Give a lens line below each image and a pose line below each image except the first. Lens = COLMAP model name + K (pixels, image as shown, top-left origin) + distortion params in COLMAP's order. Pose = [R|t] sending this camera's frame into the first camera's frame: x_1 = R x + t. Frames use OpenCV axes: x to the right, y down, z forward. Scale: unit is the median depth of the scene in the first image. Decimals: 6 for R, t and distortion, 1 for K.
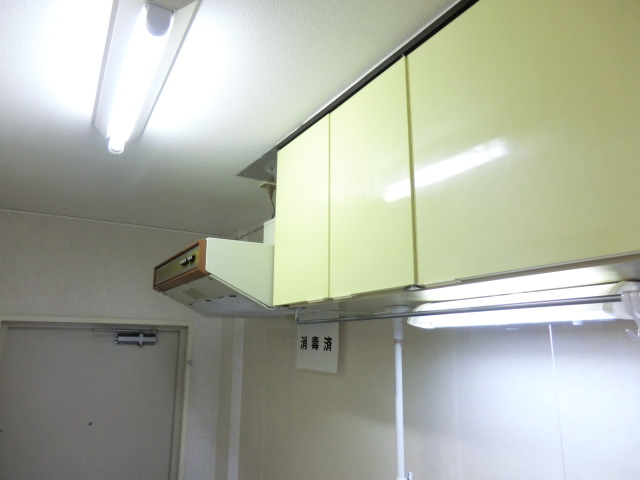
lens RADIAL K [[477.2, 0, 318.9], [0, 477.2, 240.6], [0, 0, 1]] dist [-0.009002, -0.001141]
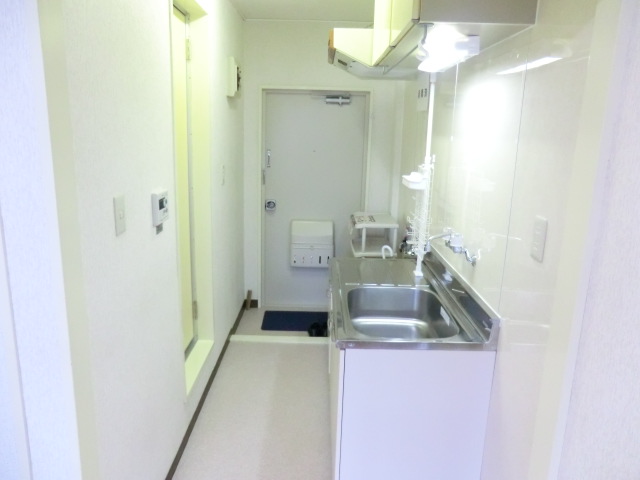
lens RADIAL K [[477.2, 0, 319.1], [0, 477.2, 238.6], [0, 0, 1]] dist [-0.009002, -0.001141]
pose [[0.855637, 0.124125, -0.502472, 0.403796], [0.095194, 0.916515, 0.388507, 0.010260], [0.508747, -0.380253, 0.772389, -0.403719]]
